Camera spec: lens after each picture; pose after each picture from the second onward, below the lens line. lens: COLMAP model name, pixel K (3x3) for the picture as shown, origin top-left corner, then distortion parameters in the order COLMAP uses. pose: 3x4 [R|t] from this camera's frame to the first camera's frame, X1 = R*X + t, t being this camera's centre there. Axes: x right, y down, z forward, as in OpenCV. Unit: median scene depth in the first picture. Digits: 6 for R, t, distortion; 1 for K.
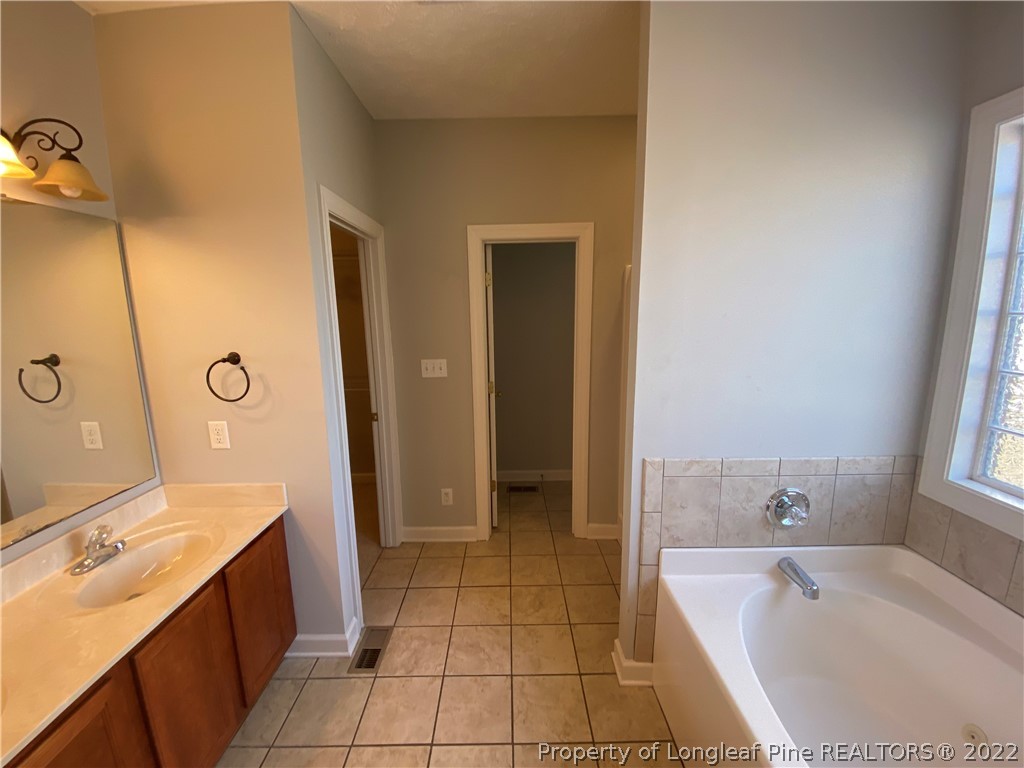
lens RADIAL K [[416.3, 0, 508.5], [0, 416.3, 386.9], [0, 0, 1]] dist [0.008066, -0.013120]
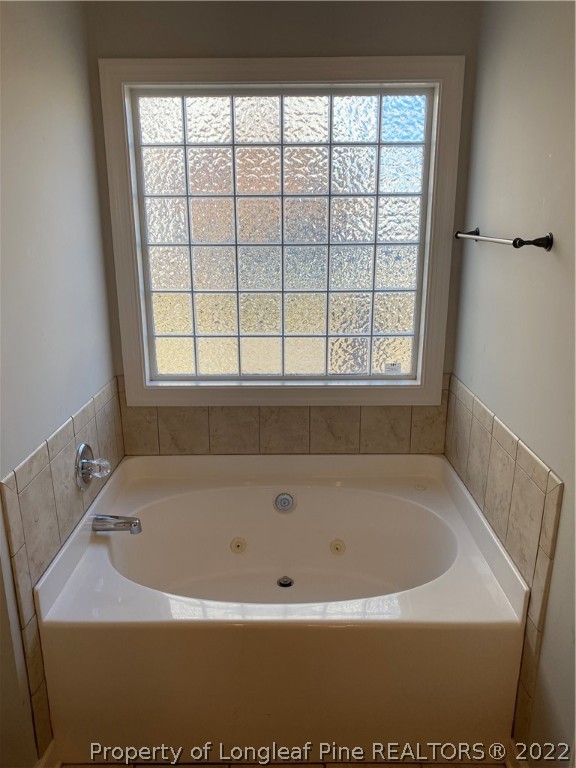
lens RADIAL K [[592.3, 0, 286.8], [0, 592.3, 381.3], [0, 0, 1]] dist [0.025499, -0.034627]
pose [[0.023866, -0.263540, 0.964353, -0.545588], [0.190943, 0.948071, 0.254365, -0.137696], [-0.981311, 0.178066, 0.072947, 0.446380]]
